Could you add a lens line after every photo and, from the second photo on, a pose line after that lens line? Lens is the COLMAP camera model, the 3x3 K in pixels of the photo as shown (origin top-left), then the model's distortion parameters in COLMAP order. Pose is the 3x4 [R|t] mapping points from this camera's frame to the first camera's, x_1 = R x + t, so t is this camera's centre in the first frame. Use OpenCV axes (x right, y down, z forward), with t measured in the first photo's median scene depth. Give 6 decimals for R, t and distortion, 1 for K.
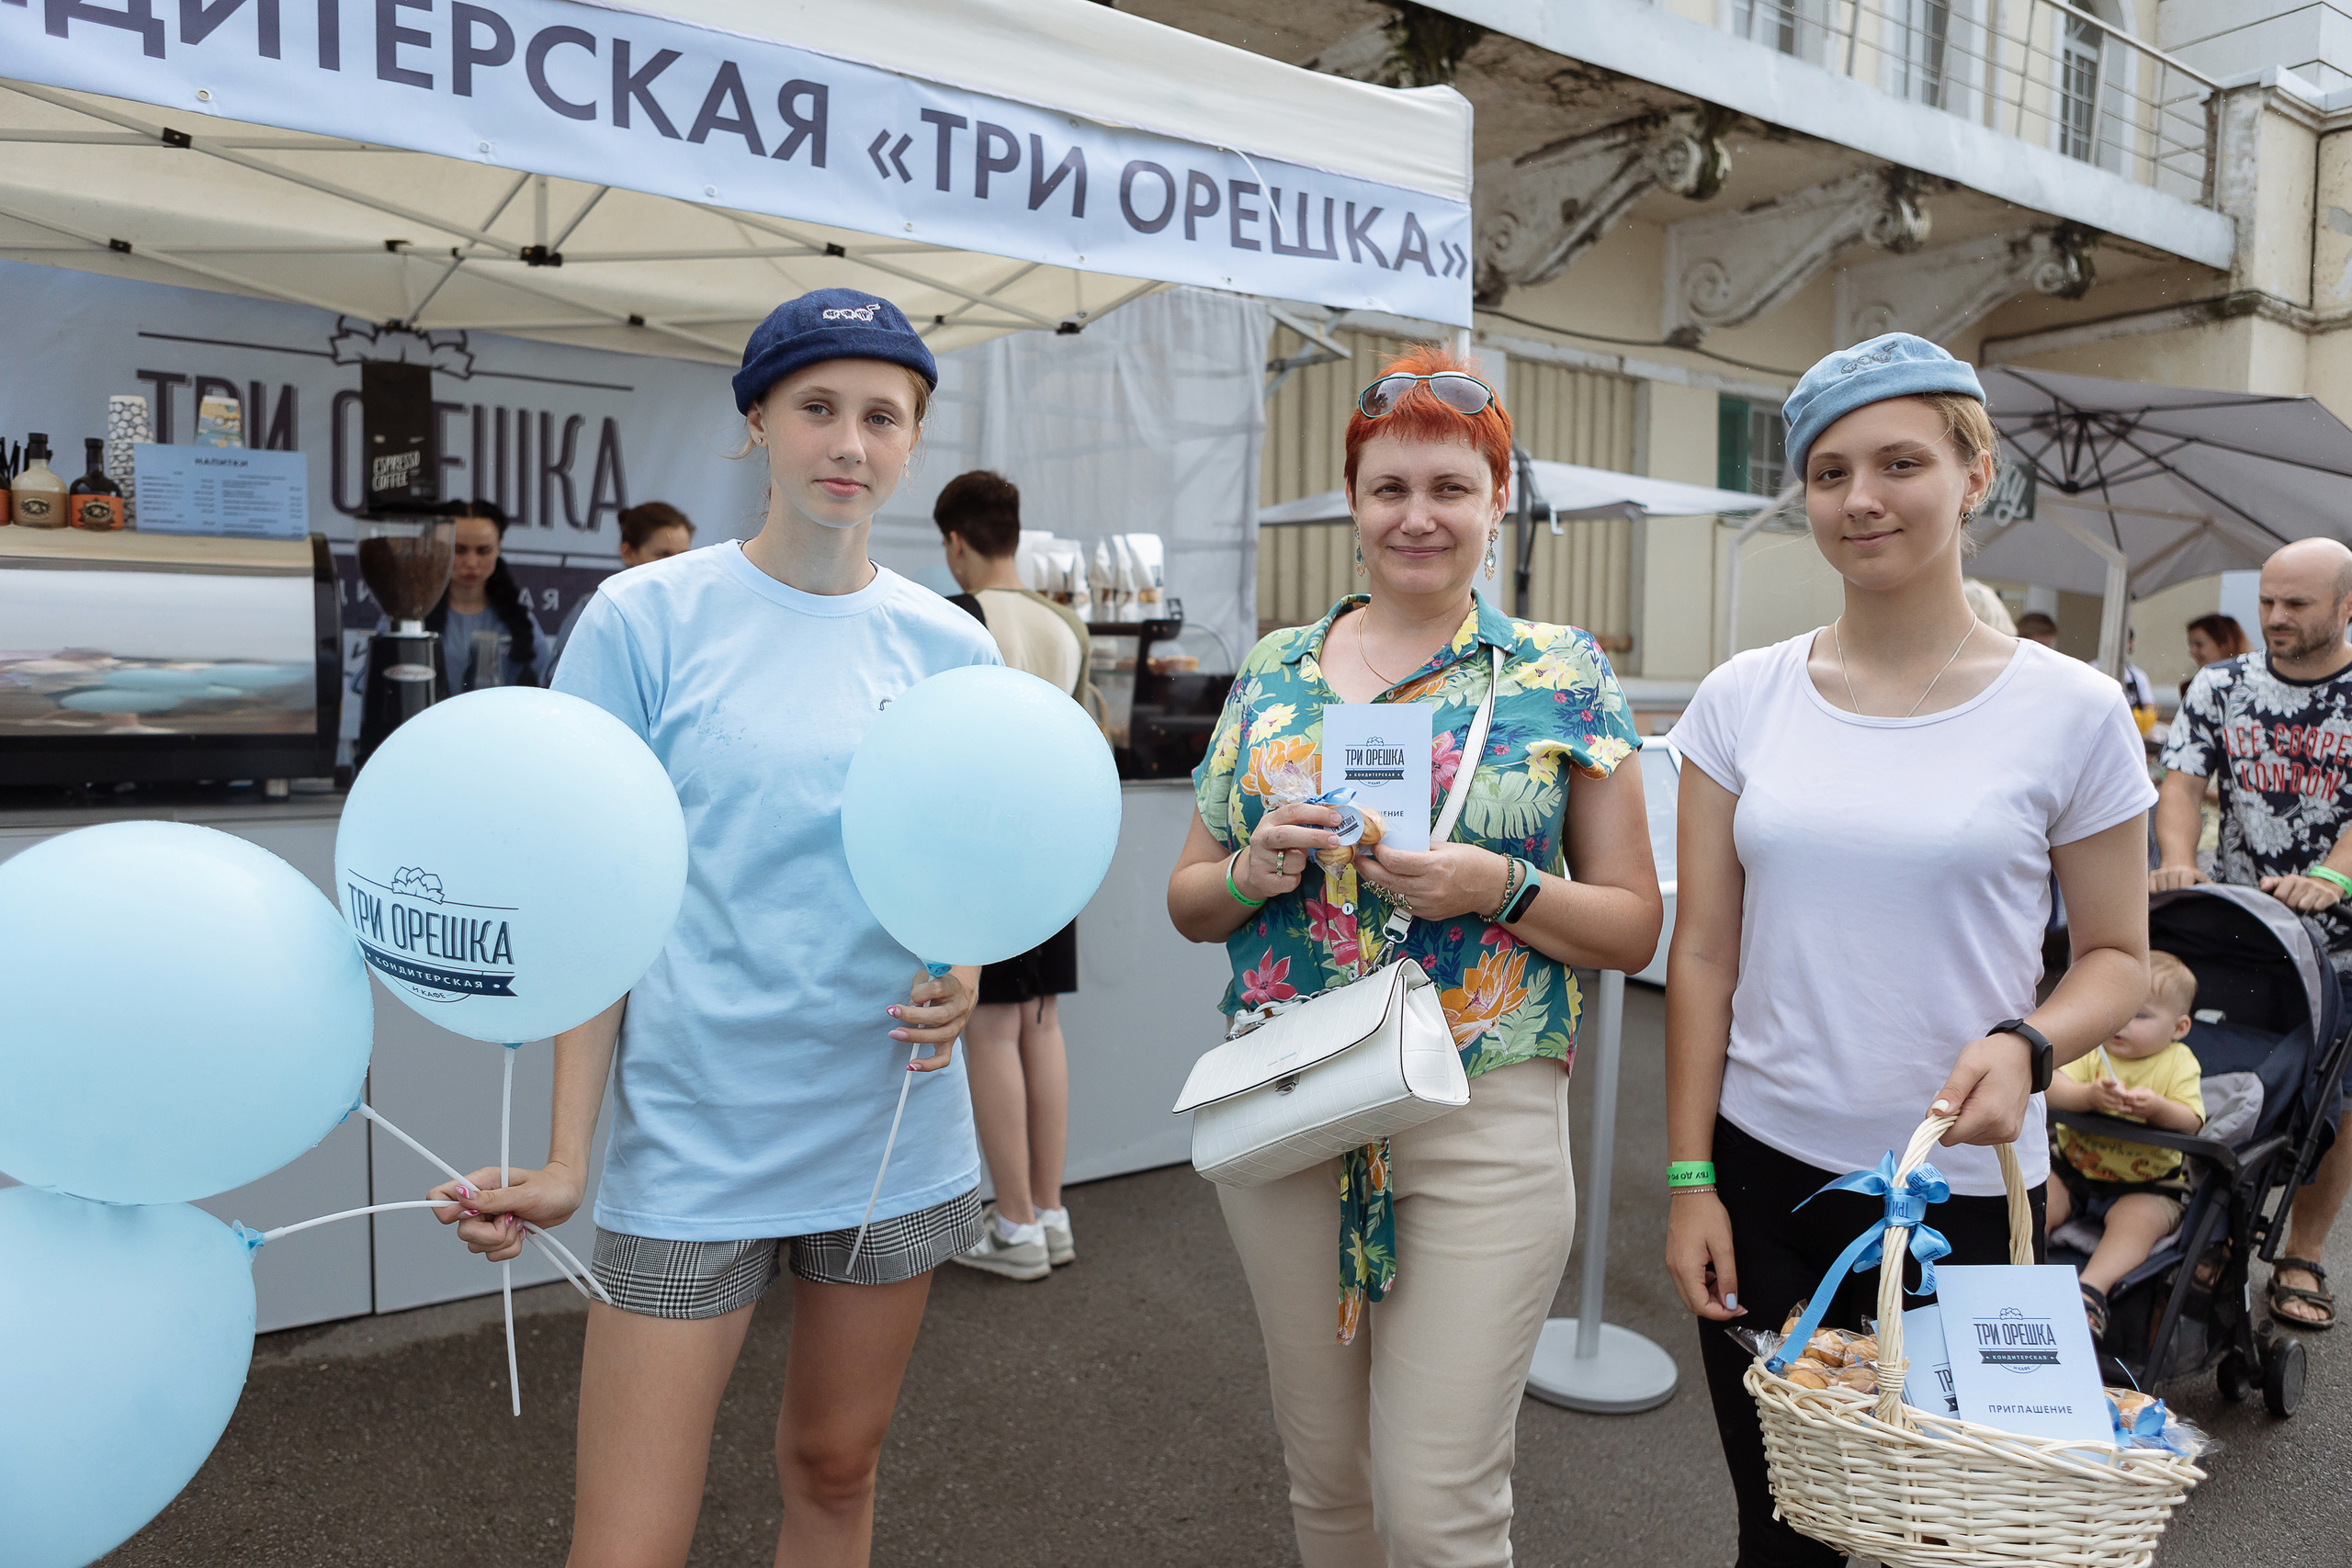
lens RADIAL K [[1535.4, 0, 1142.2], [0, 1535.4, 786.6], [0, 0, 1]] dist [-0.031017, 0.015404]
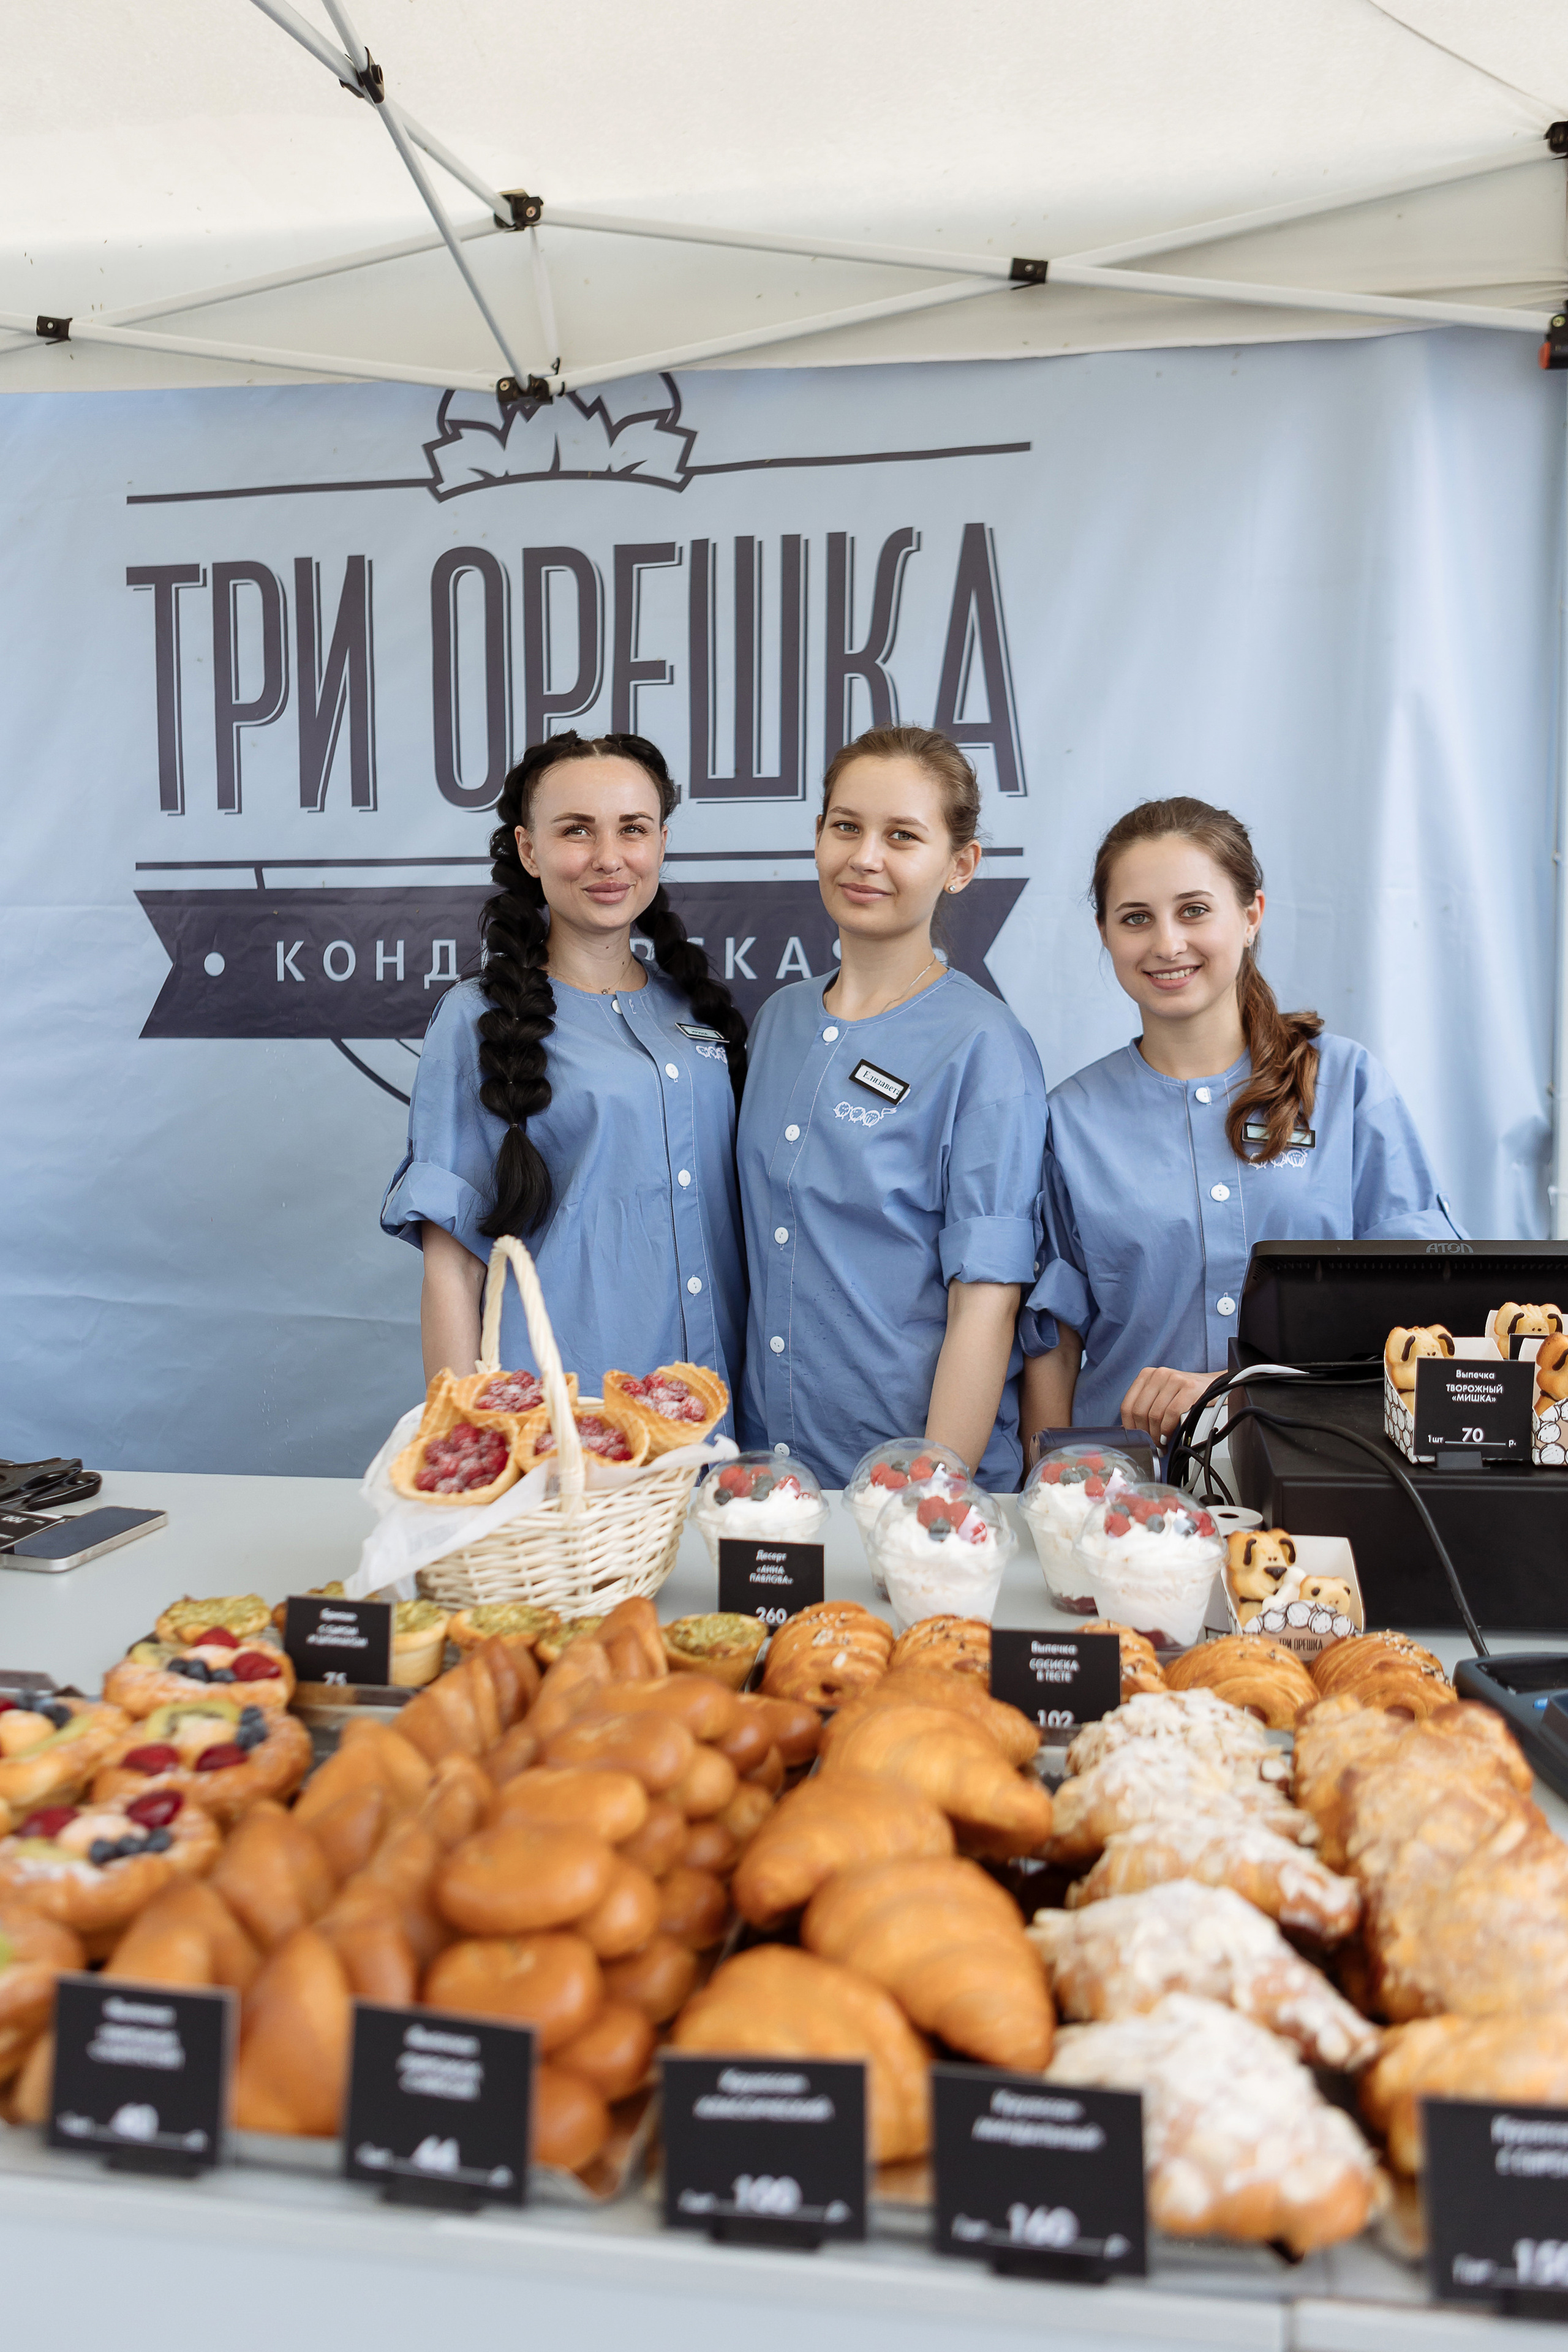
lens RADIAL K [[1922.2, 0, 777.9], [0, 1922.2, 1163.1], [0, 0, 1]] dist [0.025467, -0.004763]
pose [[0.748650, 0.026717, -0.662427, -0.049126], [-0.021886, 0.999639, 0.015583, -0.120012], [0.662604, 0.002832, 0.748965, 0.957398]]
